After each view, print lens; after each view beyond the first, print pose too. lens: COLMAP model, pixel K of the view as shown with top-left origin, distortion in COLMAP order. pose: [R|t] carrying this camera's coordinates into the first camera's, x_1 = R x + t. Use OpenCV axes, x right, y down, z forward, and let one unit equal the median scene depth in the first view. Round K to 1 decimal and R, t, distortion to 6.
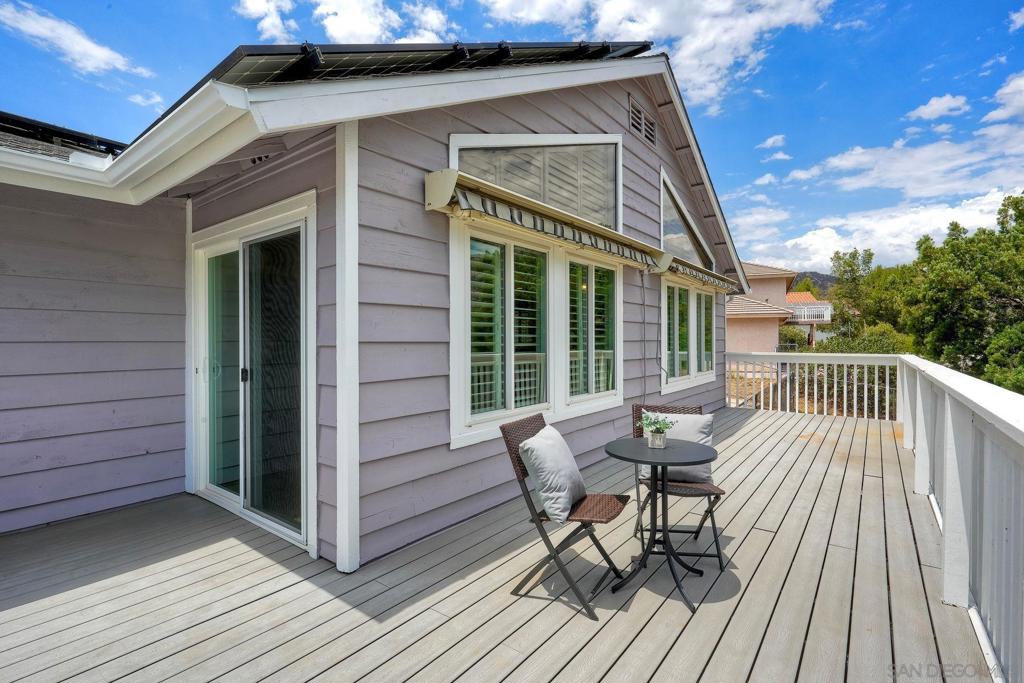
lens RADIAL K [[477.5, 0, 512.0], [0, 477.5, 341.5], [0, 0, 1]] dist [-0.037677, 0.000225]
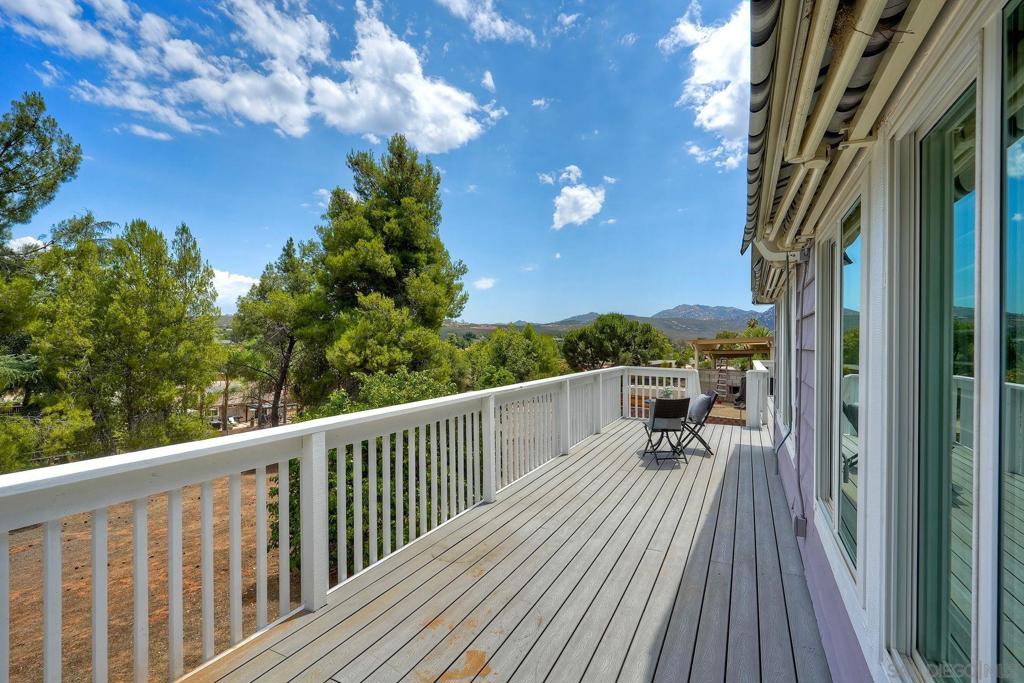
lens RADIAL K [[459.1, 0, 512.0], [0, 459.1, 341.5], [0, 0, 1]] dist [0.001229, -0.000581]
pose [[-0.984566, 0.004239, -0.174964, 1.137447], [0.002927, 0.999966, 0.007754, -0.101980], [0.174990, 0.007122, -0.984544, 2.383765]]
